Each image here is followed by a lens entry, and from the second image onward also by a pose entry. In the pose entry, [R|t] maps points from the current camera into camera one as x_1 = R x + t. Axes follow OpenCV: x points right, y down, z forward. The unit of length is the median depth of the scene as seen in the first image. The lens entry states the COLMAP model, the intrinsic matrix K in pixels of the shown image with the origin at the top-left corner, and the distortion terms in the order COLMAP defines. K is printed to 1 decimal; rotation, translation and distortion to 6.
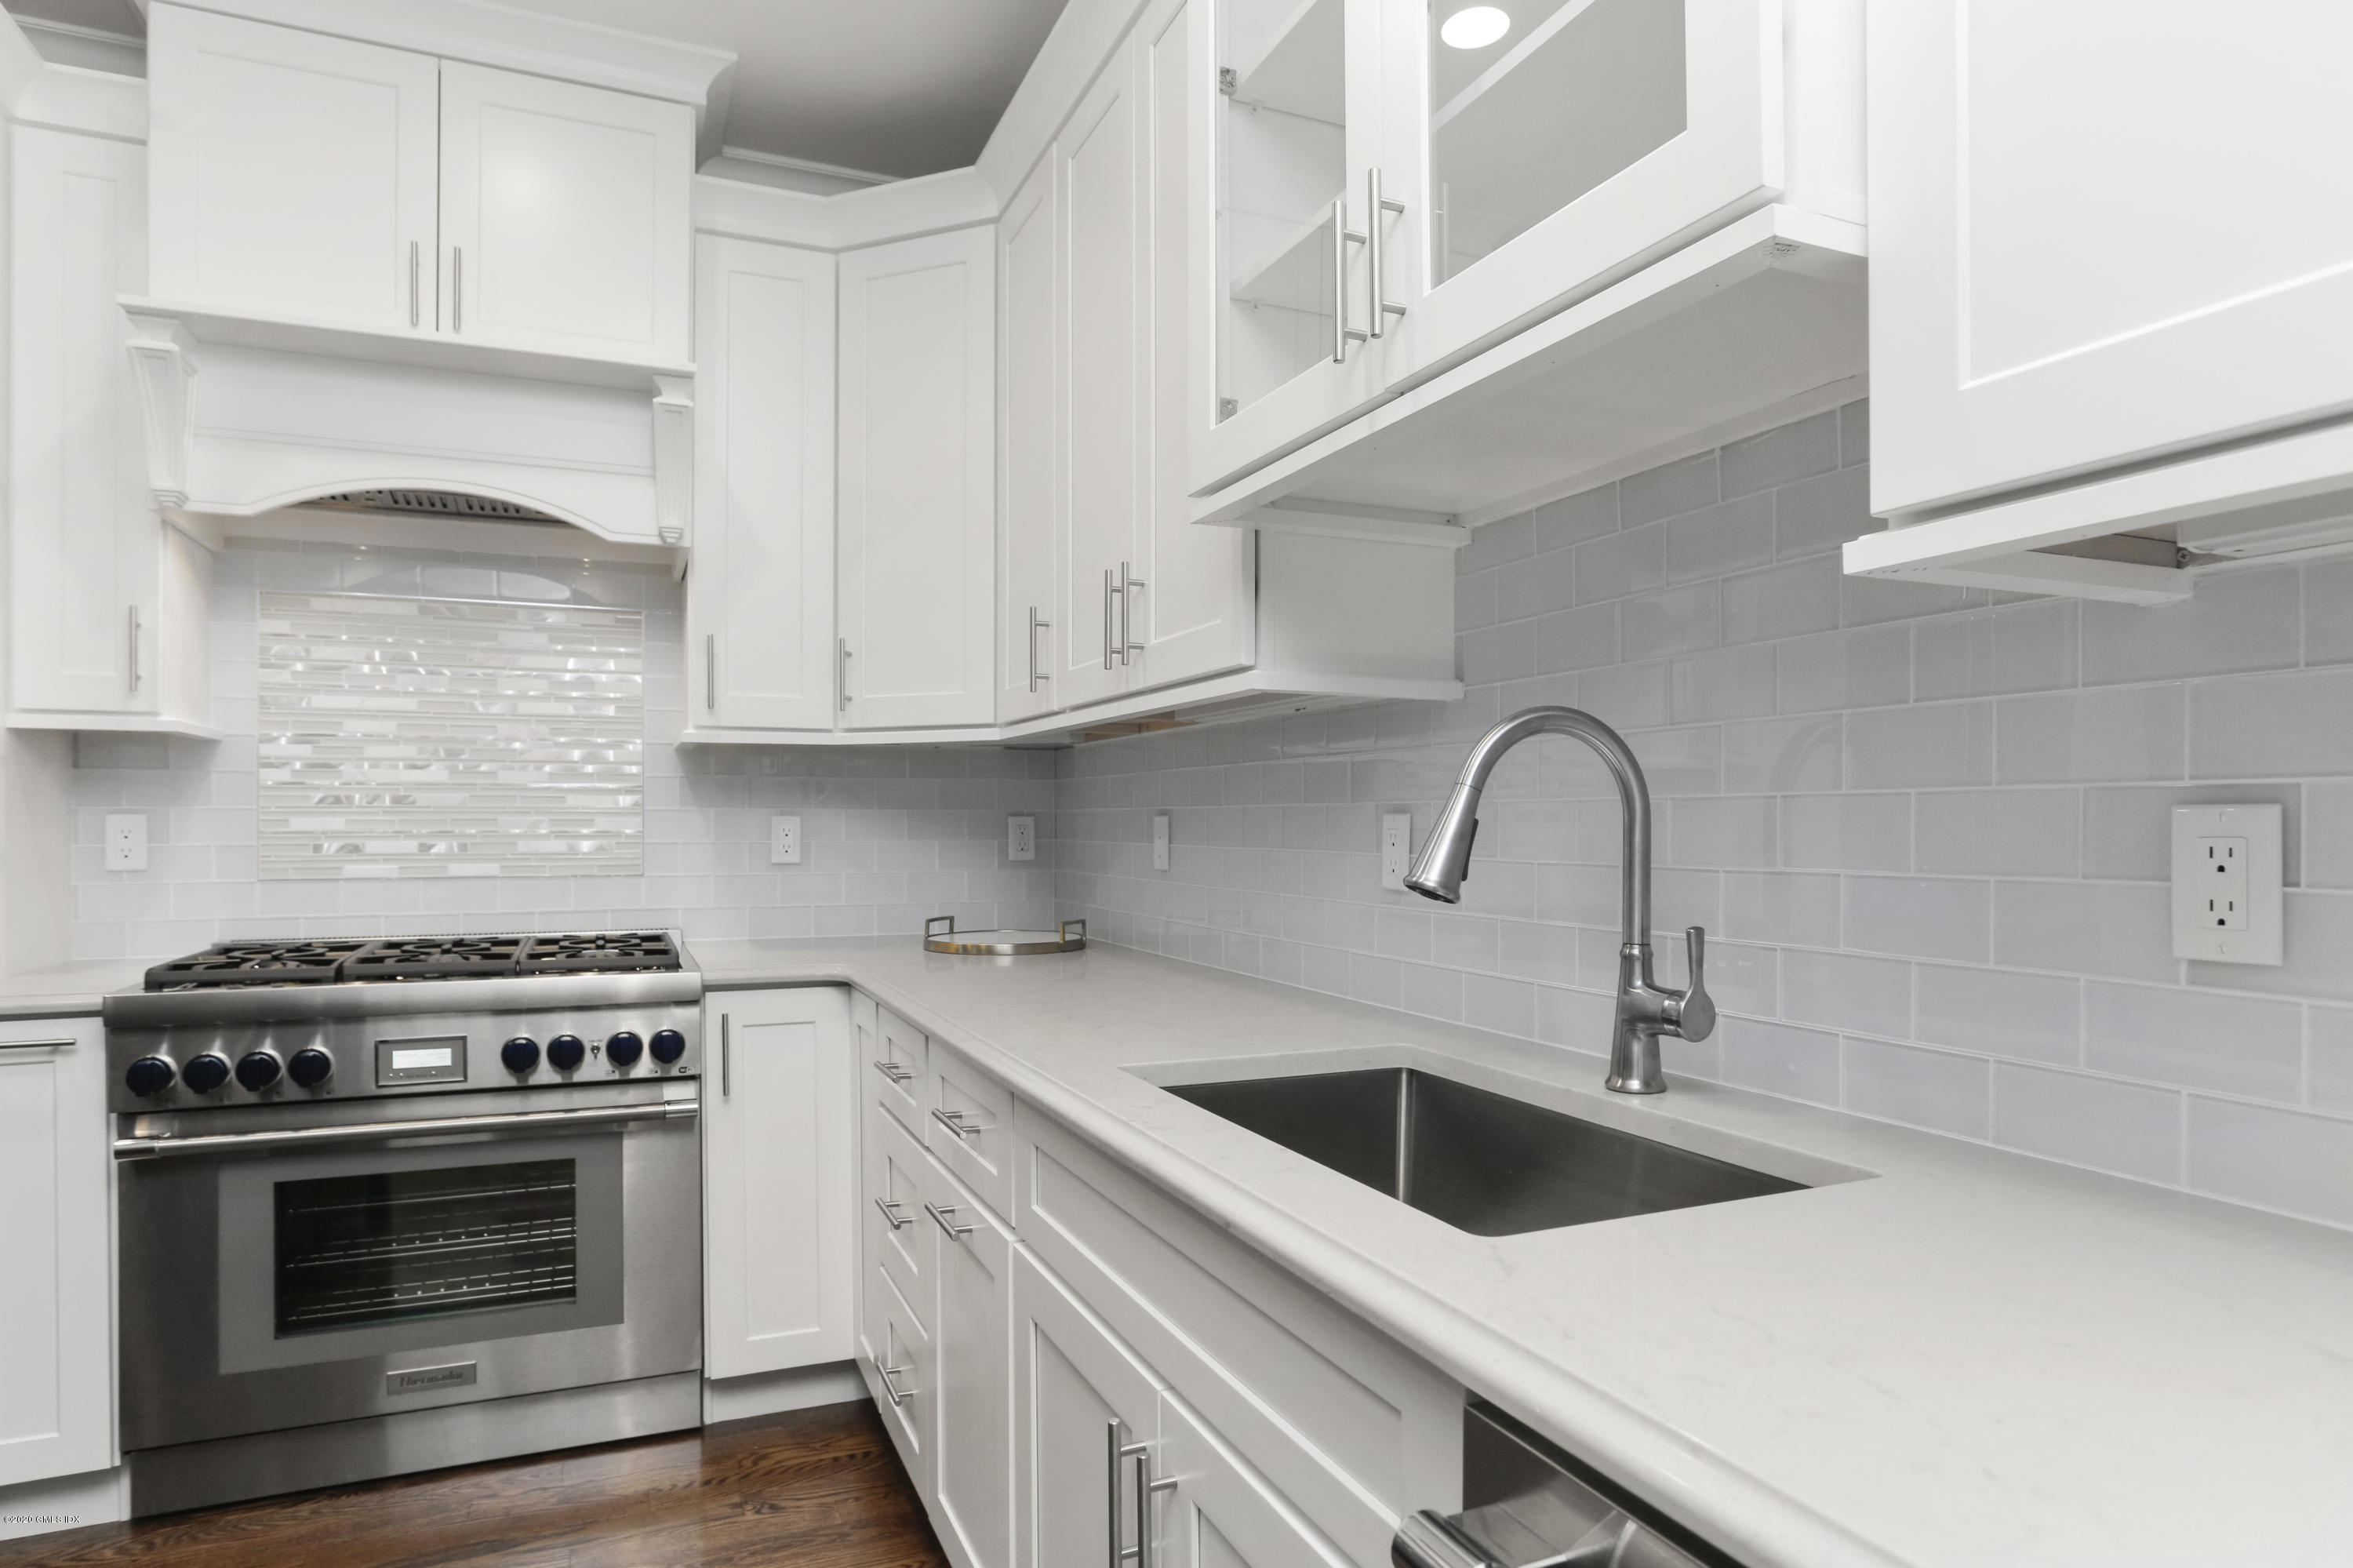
lens RADIAL K [[1354.9, 0, 1176.8], [0, 1354.9, 838.1], [0, 0, 1]] dist [-0.038105, 0.029303]
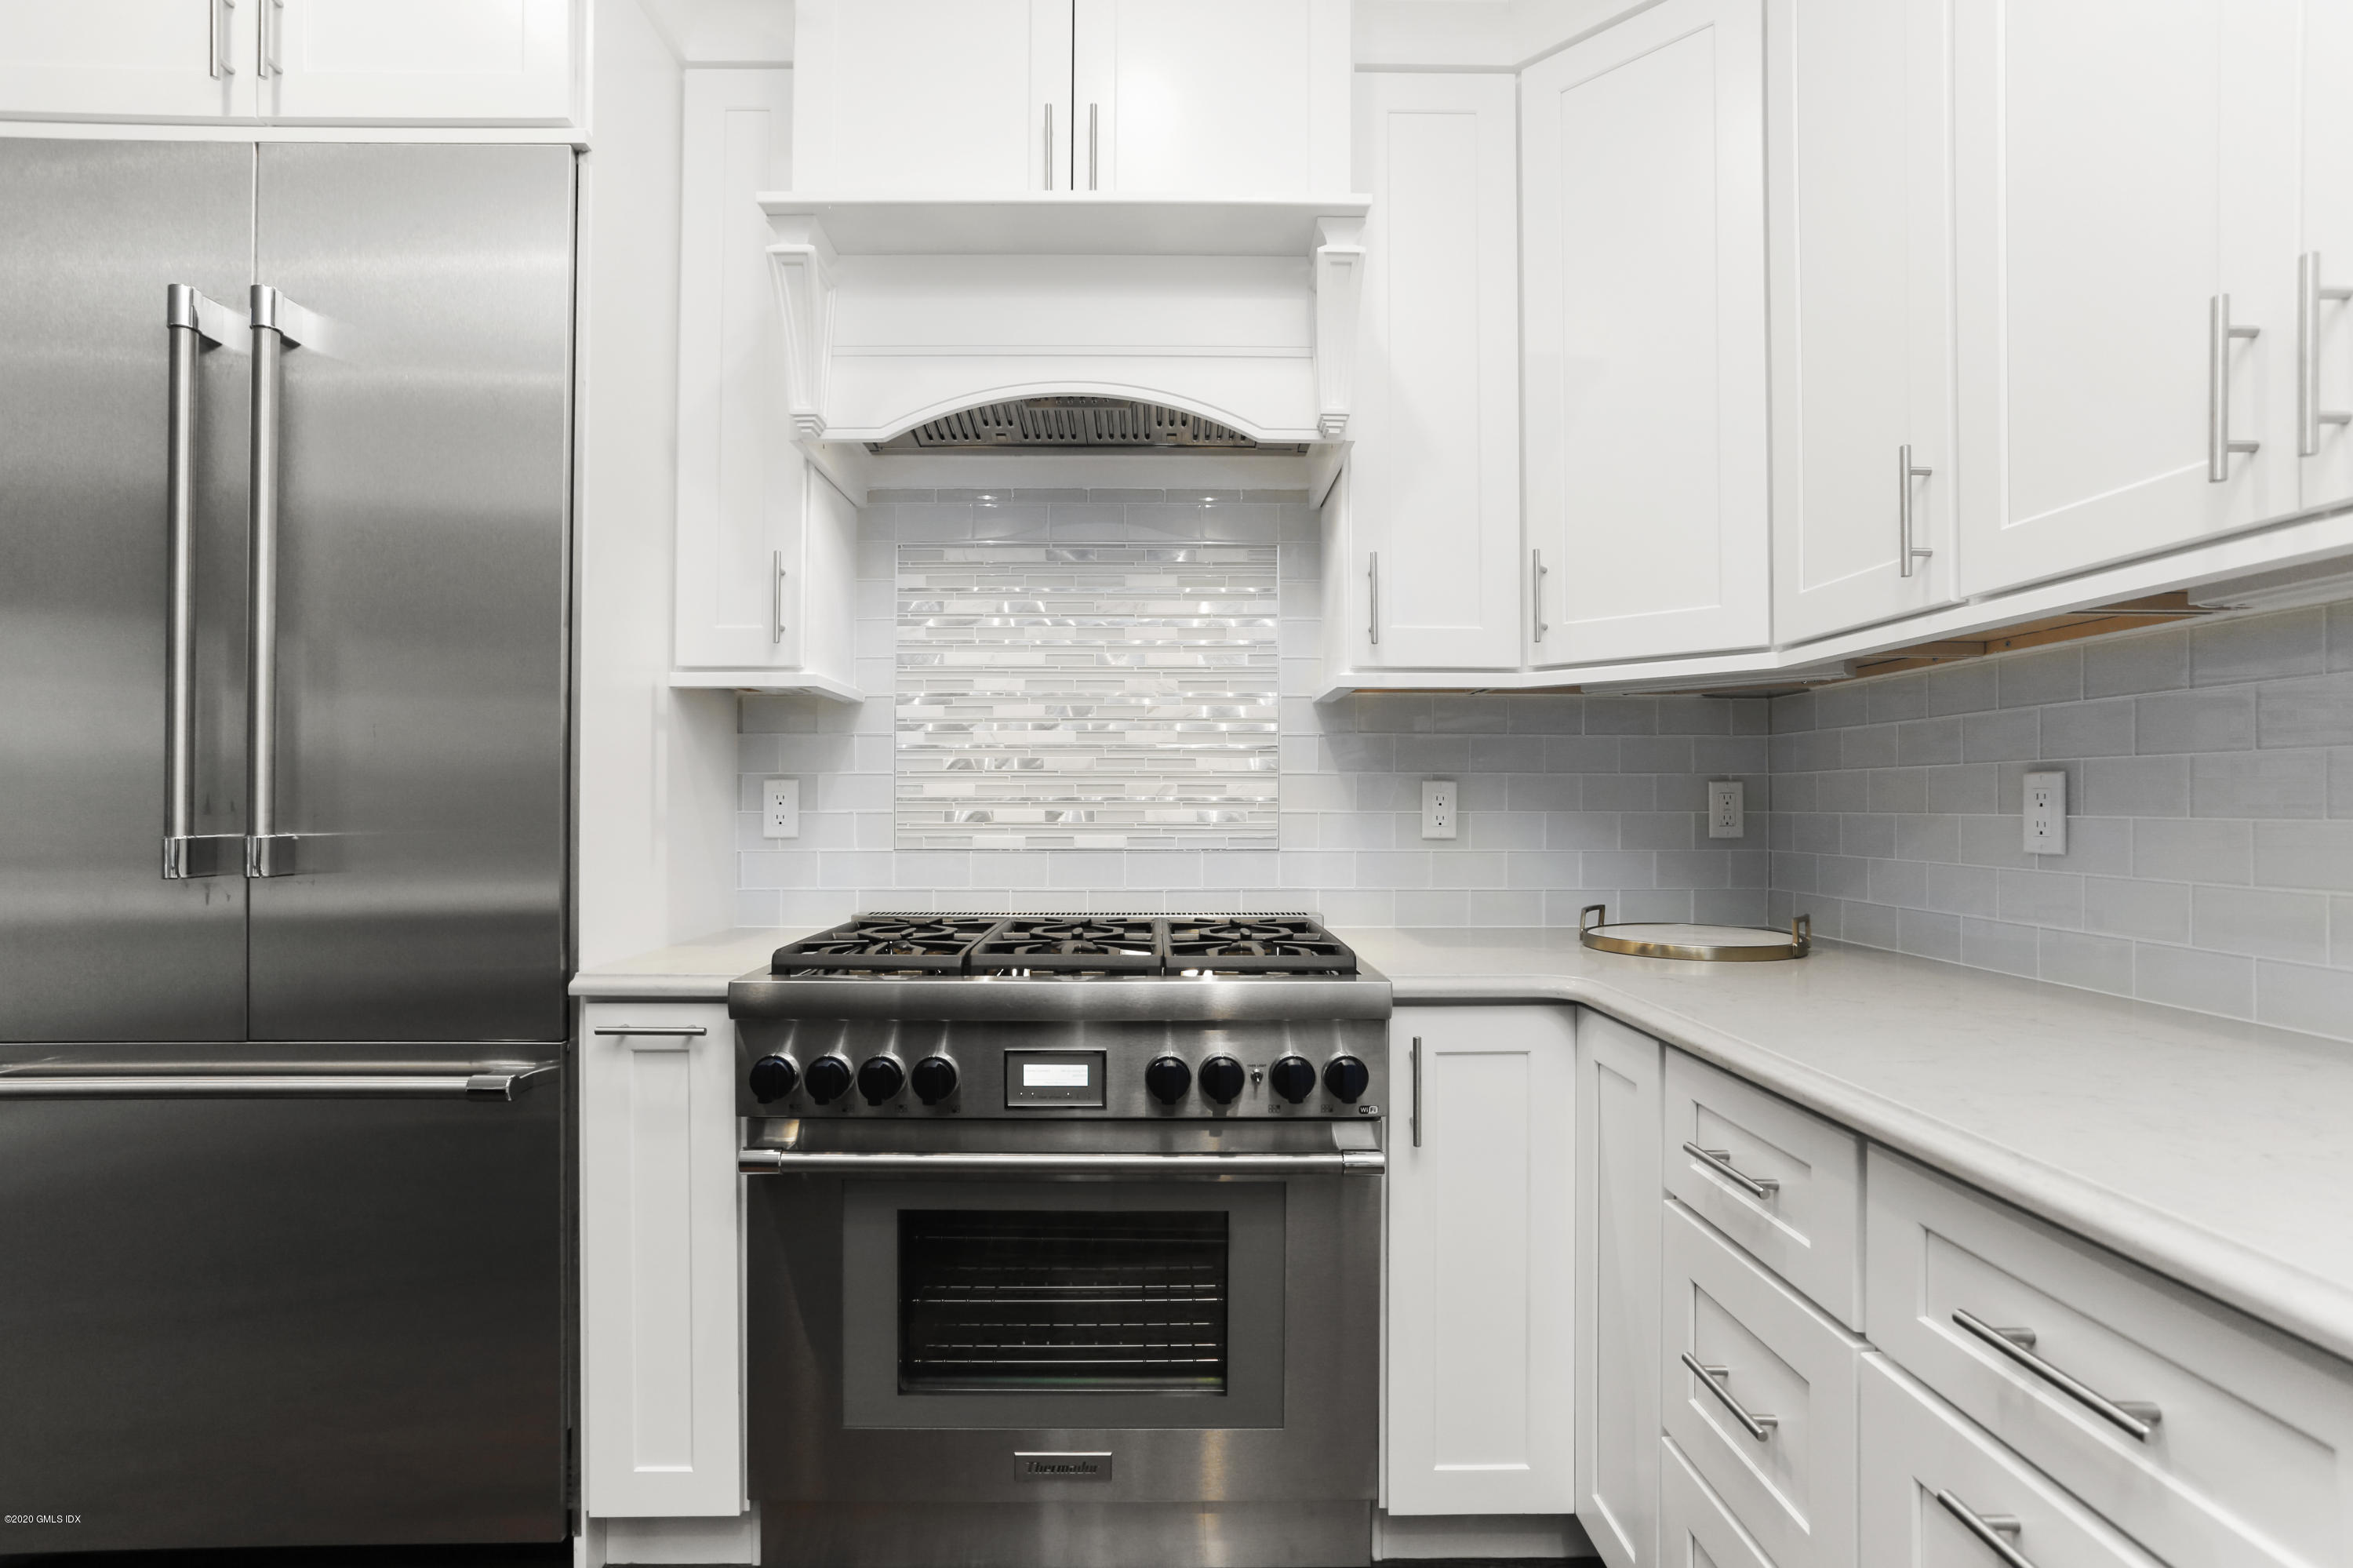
lens RADIAL K [[1131.7, 0, 1179.6], [0, 1131.7, 812.3], [0, 0, 1]] dist [-0.031774, 0.023283]
pose [[0.929010, 0.003430, -0.370039, -0.208872], [-0.005471, 0.999975, -0.004468, 0.007930], [0.370015, 0.006175, 0.929005, 0.341493]]
